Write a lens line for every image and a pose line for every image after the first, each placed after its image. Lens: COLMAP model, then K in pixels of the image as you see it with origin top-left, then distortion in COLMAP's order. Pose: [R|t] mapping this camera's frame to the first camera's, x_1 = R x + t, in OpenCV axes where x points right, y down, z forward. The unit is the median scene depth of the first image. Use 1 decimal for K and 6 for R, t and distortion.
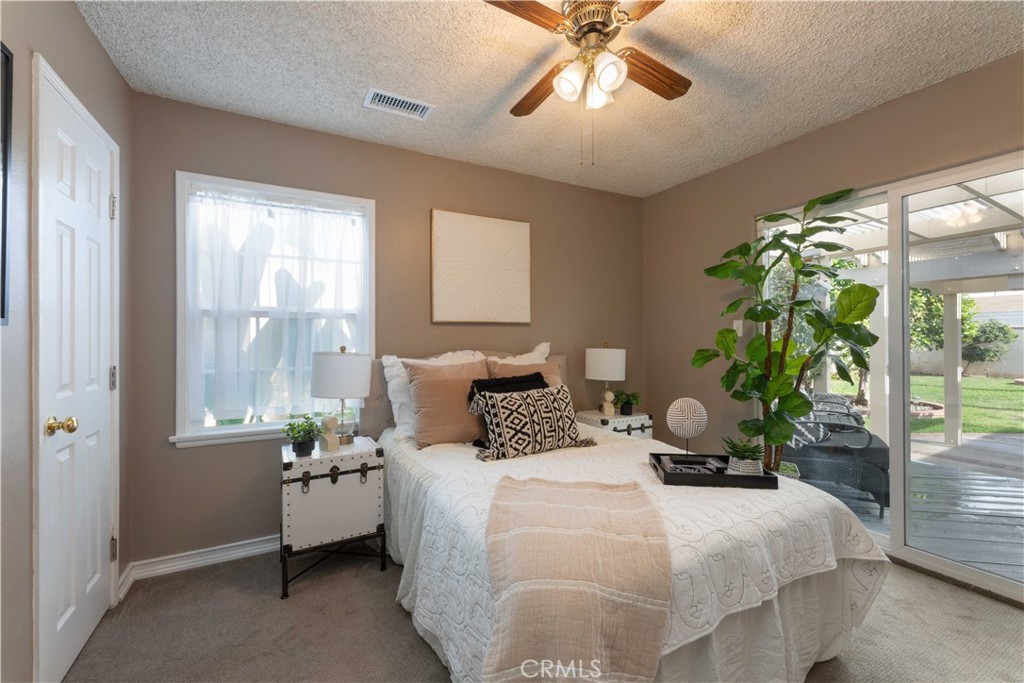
lens RADIAL K [[417.1, 0, 512.4], [0, 417.1, 341.6], [0, 0, 1]] dist [0.000180, -0.000052]
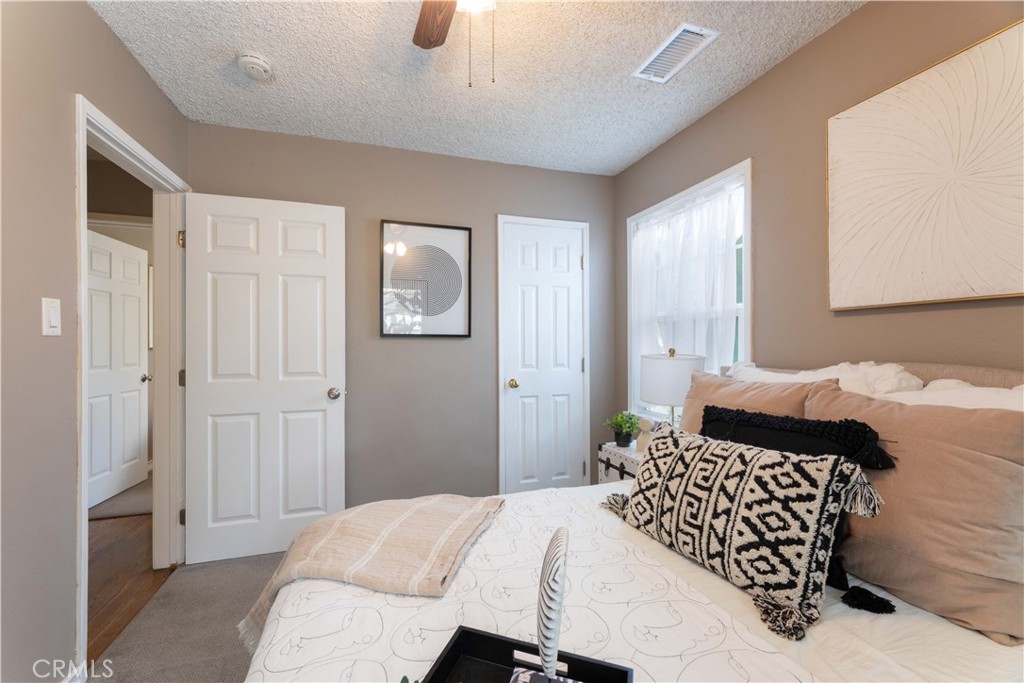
lens RADIAL K [[417.1, 0, 511.9], [0, 417.1, 342.1], [0, 0, 1]] dist [0.000180, -0.000052]
pose [[-0.177311, 0.002919, -0.984151, 0.629030], [0.006172, 0.999979, 0.001854, -0.007507], [0.984136, -0.005745, -0.177325, 0.884233]]
